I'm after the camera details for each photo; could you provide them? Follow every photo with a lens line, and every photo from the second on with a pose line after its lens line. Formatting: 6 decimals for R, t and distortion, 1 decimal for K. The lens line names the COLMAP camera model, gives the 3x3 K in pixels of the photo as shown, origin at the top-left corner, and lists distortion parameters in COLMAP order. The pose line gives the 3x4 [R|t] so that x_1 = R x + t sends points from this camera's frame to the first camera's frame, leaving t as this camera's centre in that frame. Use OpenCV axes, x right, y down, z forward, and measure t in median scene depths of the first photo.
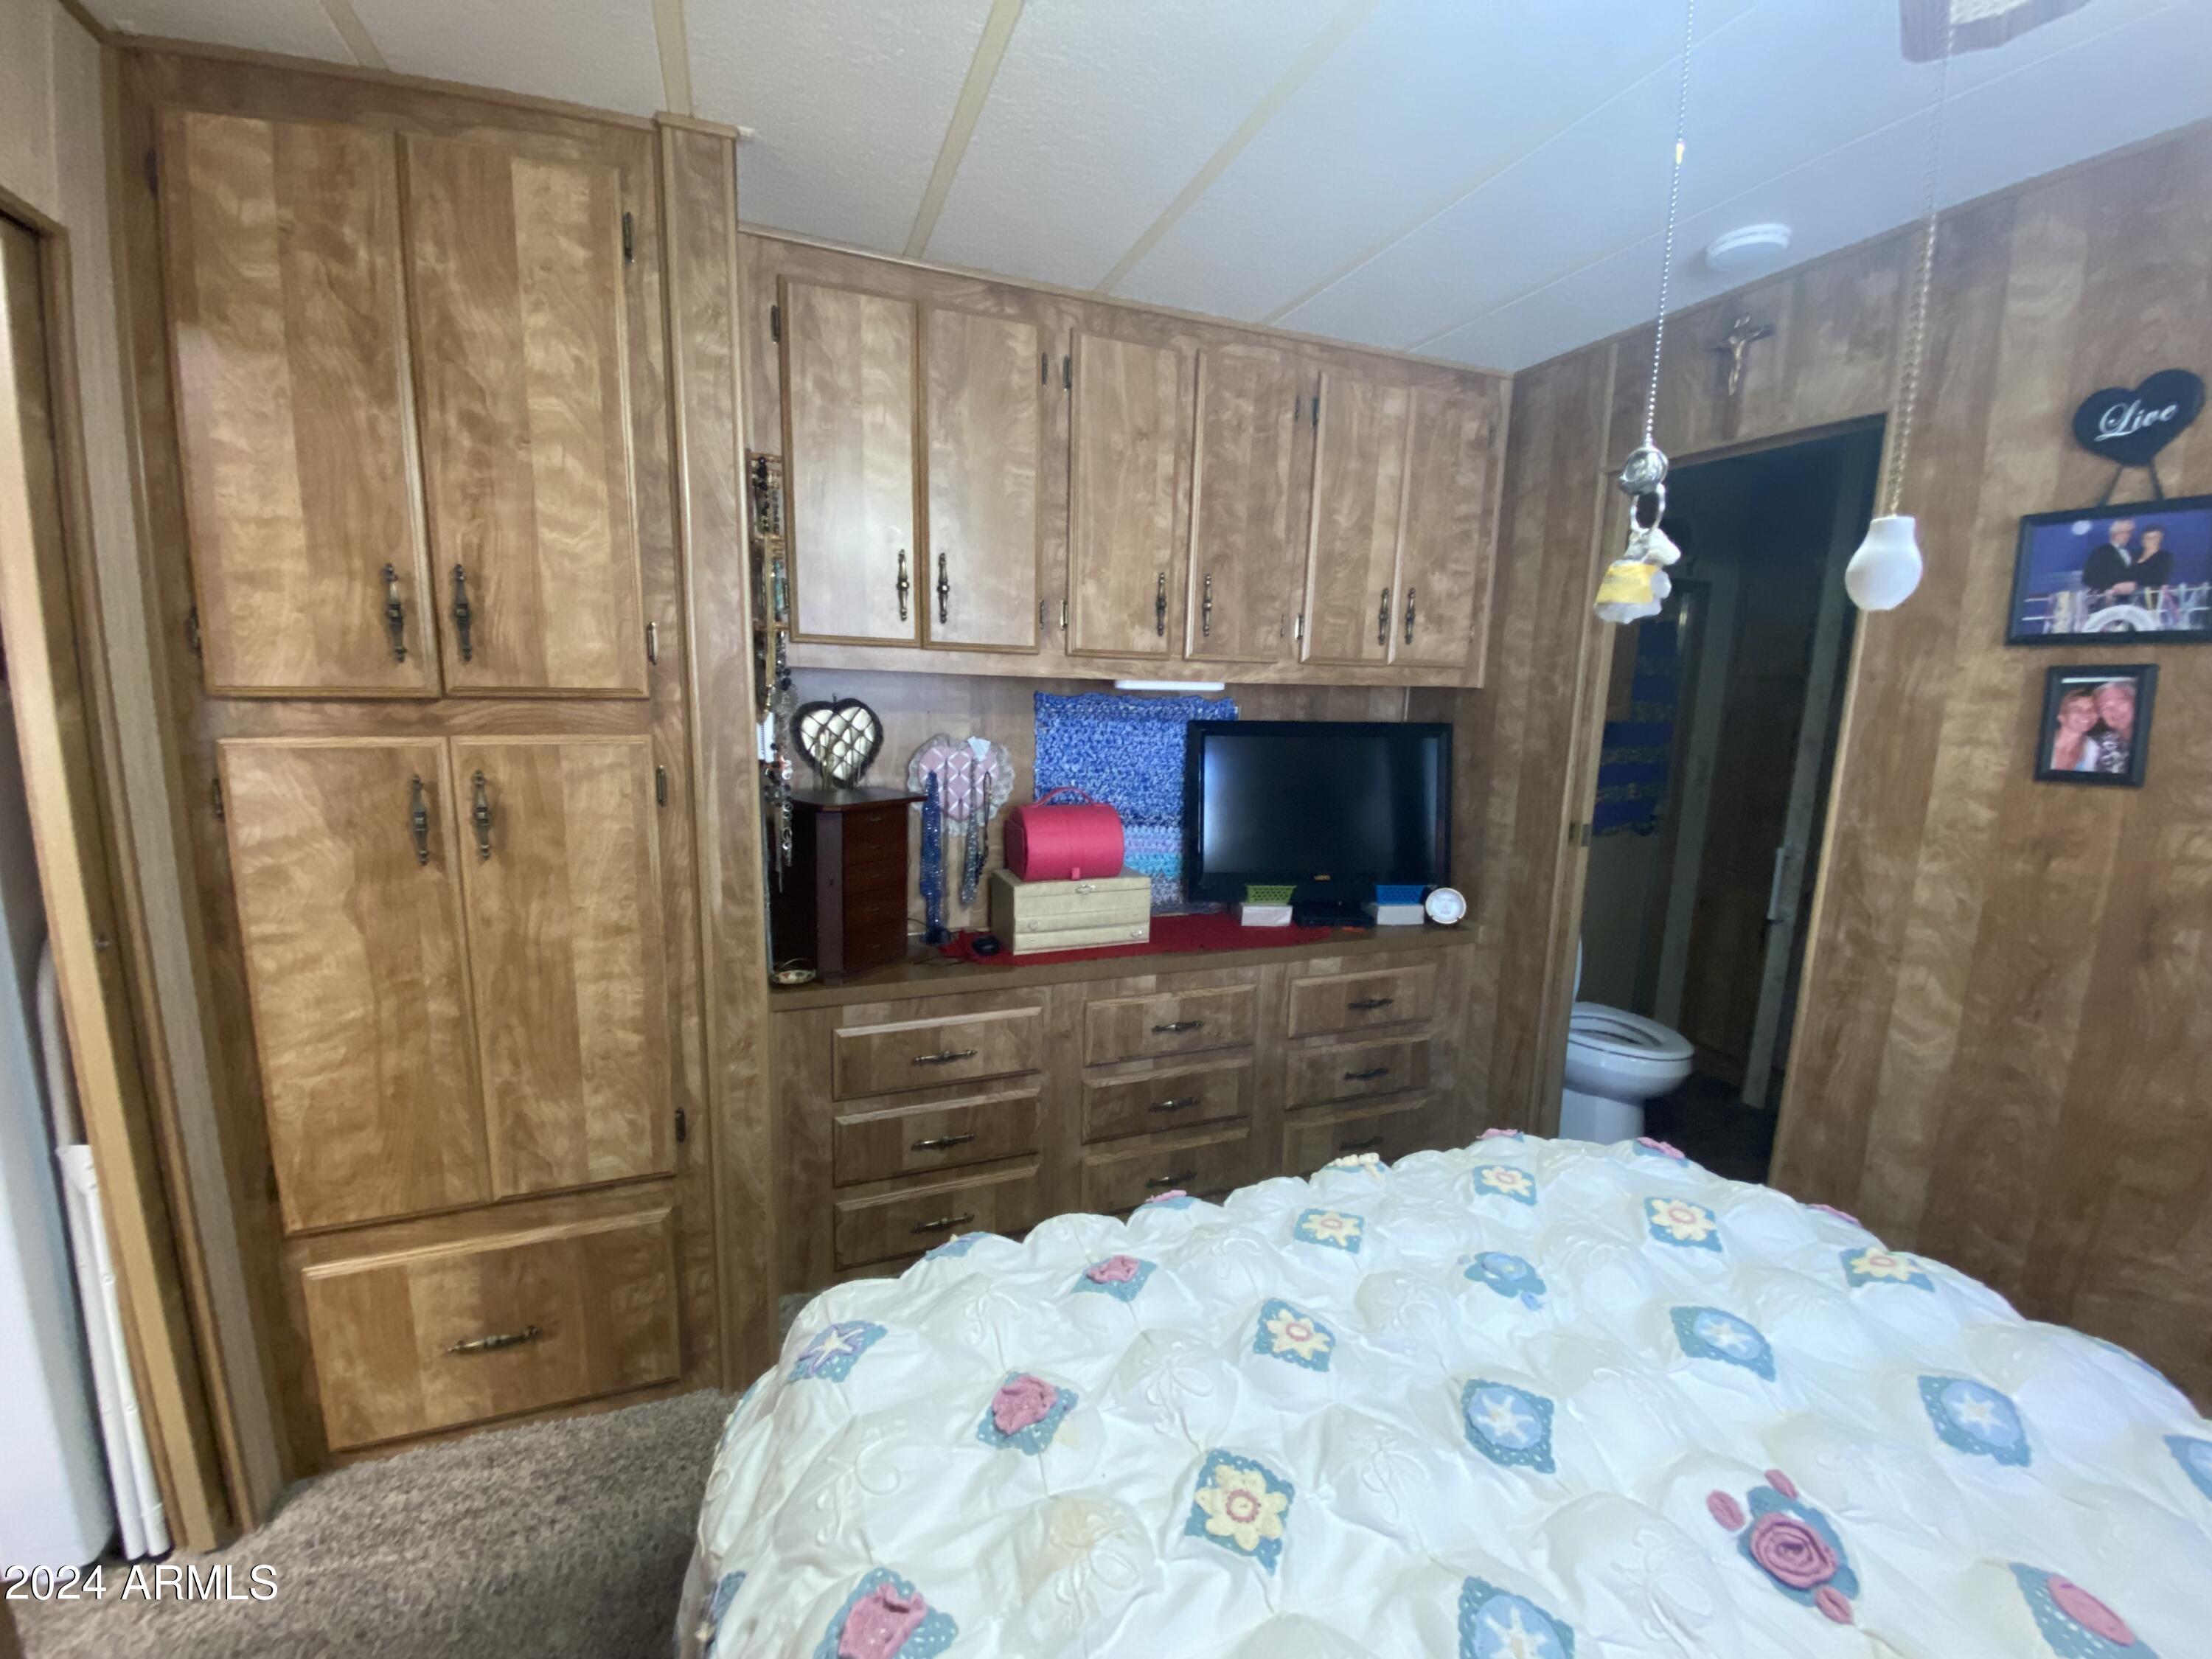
lens RADIAL K [[890.4, 0, 1106.0], [0, 890.4, 829.5], [0, 0, 1]] dist [0.001279, -0.013482]
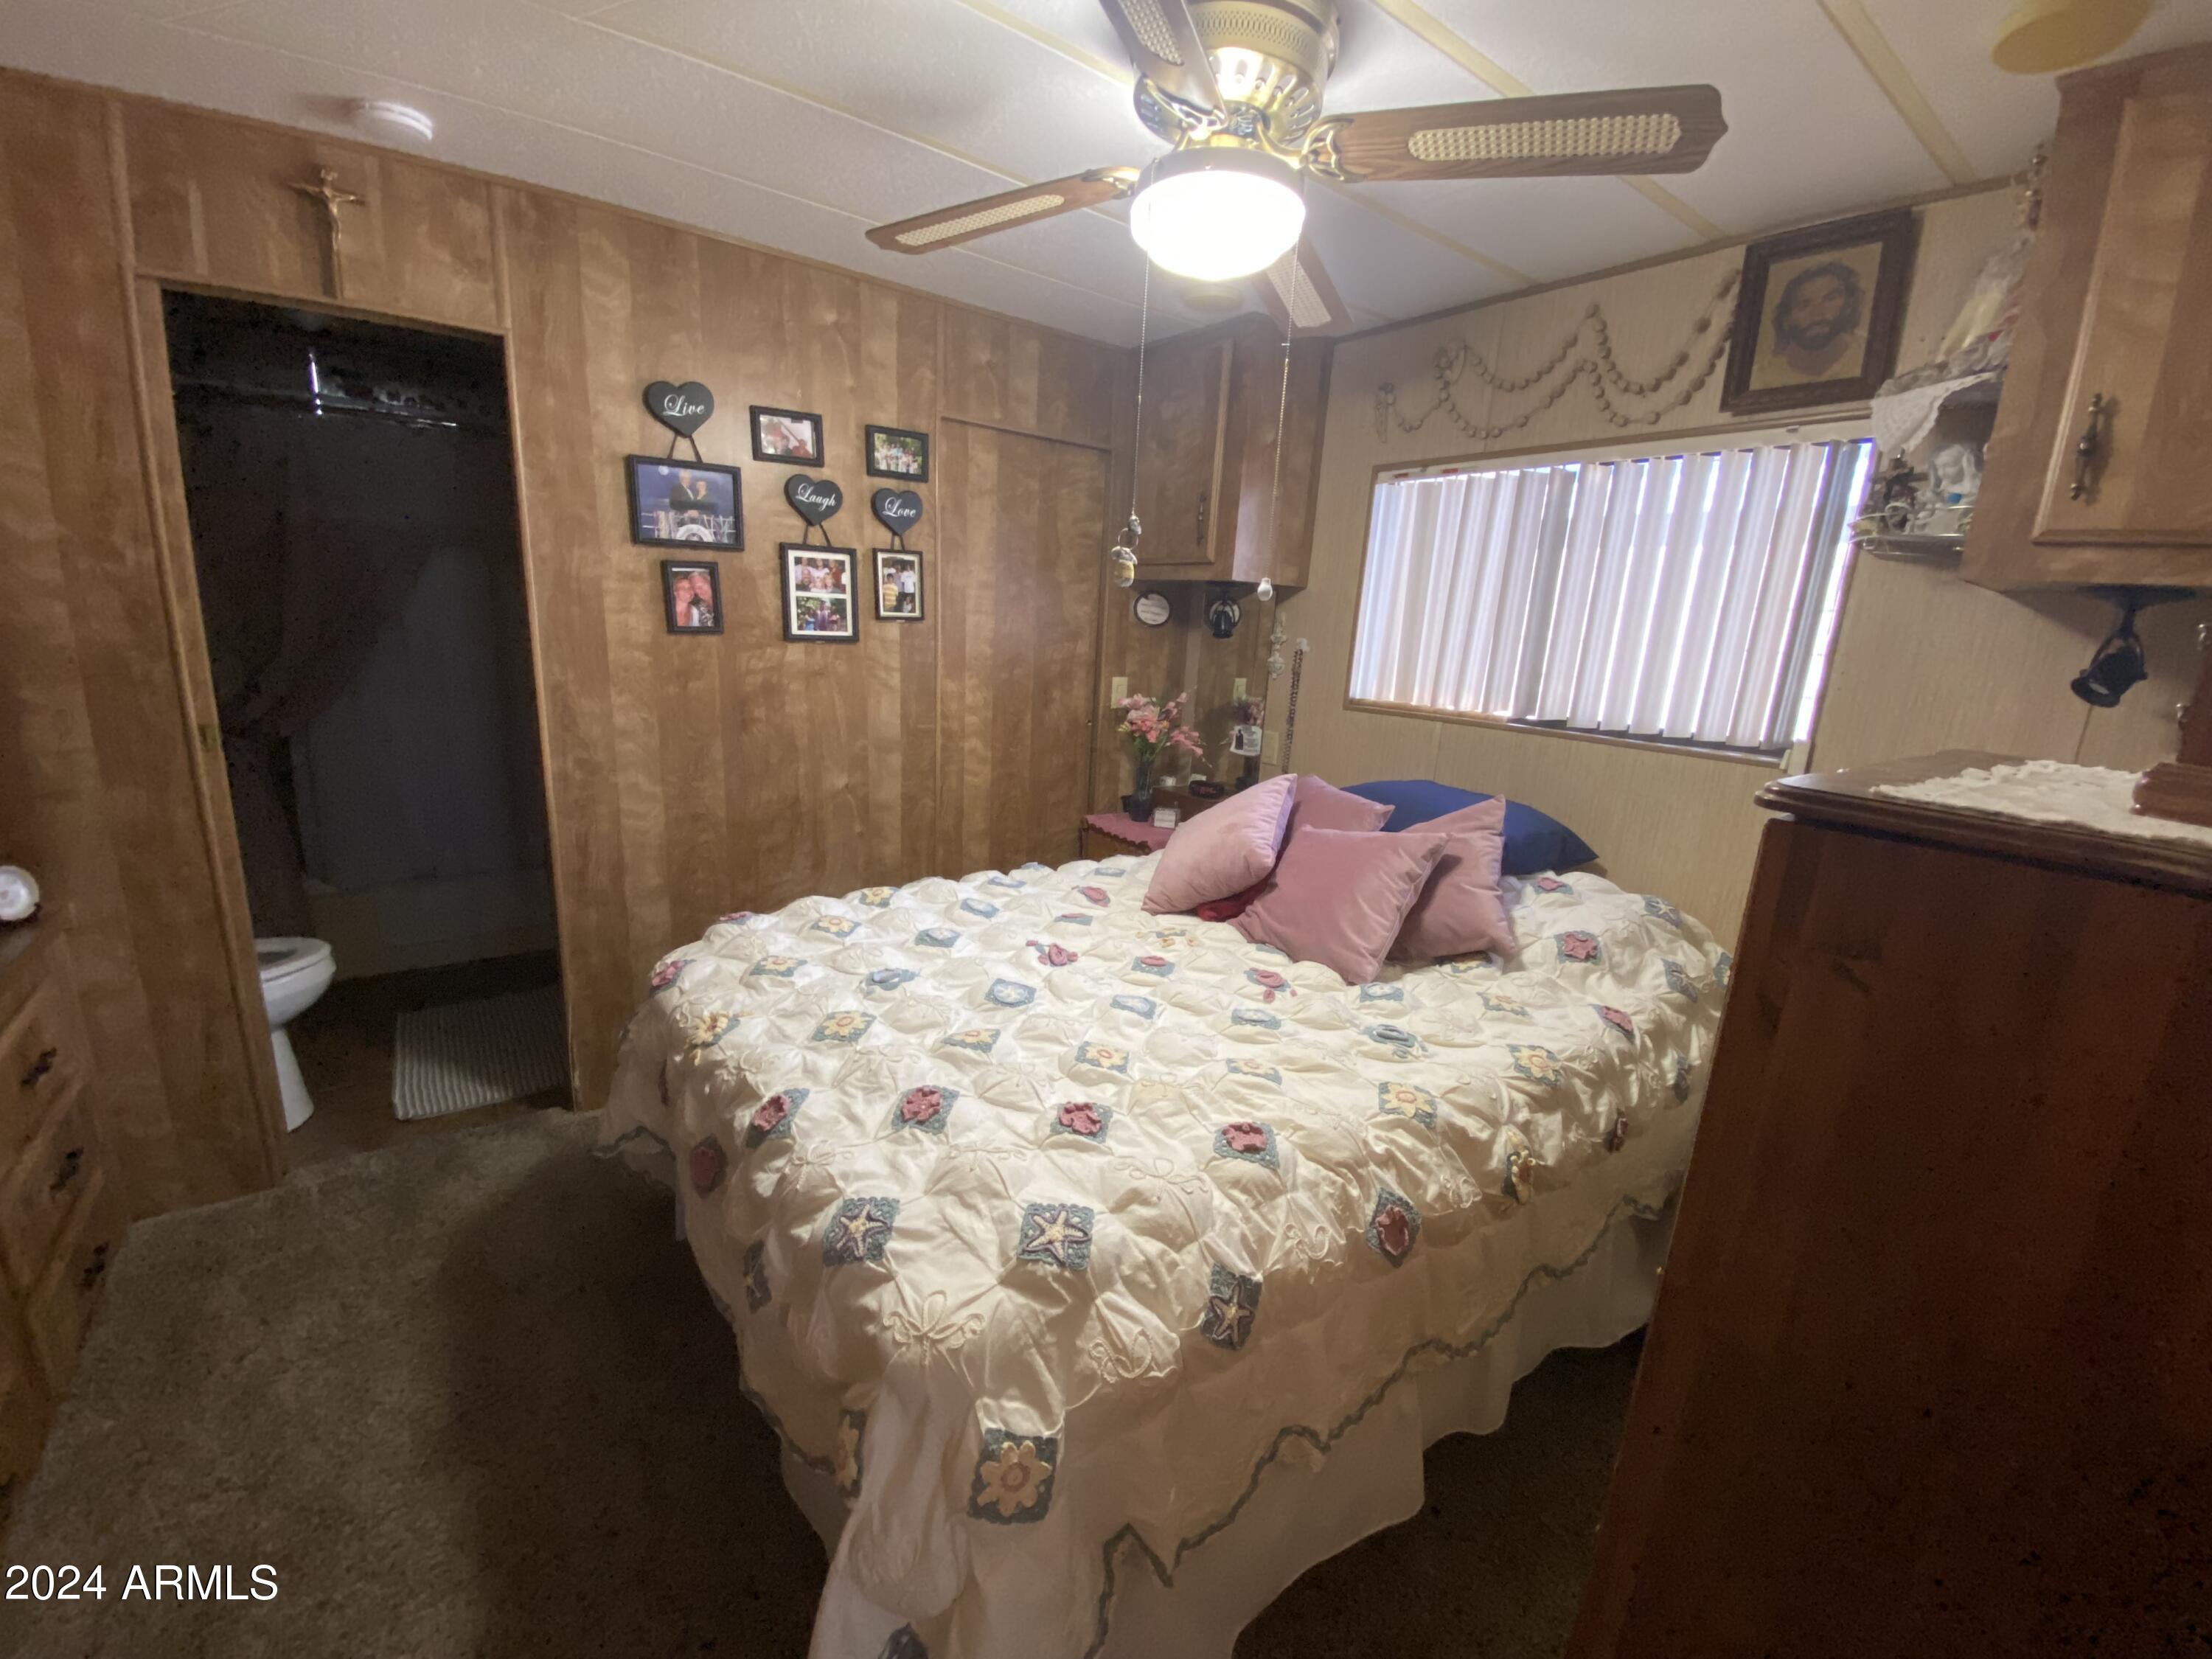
lens RADIAL K [[890.4, 0, 1106.0], [0, 890.4, 829.5], [0, 0, 1]] dist [0.001279, -0.013482]
pose [[-0.273790, -0.268470, 0.923560, -0.741968], [0.093408, 0.948290, 0.303350, -0.135522], [-0.957243, 0.169322, -0.234555, 0.685761]]
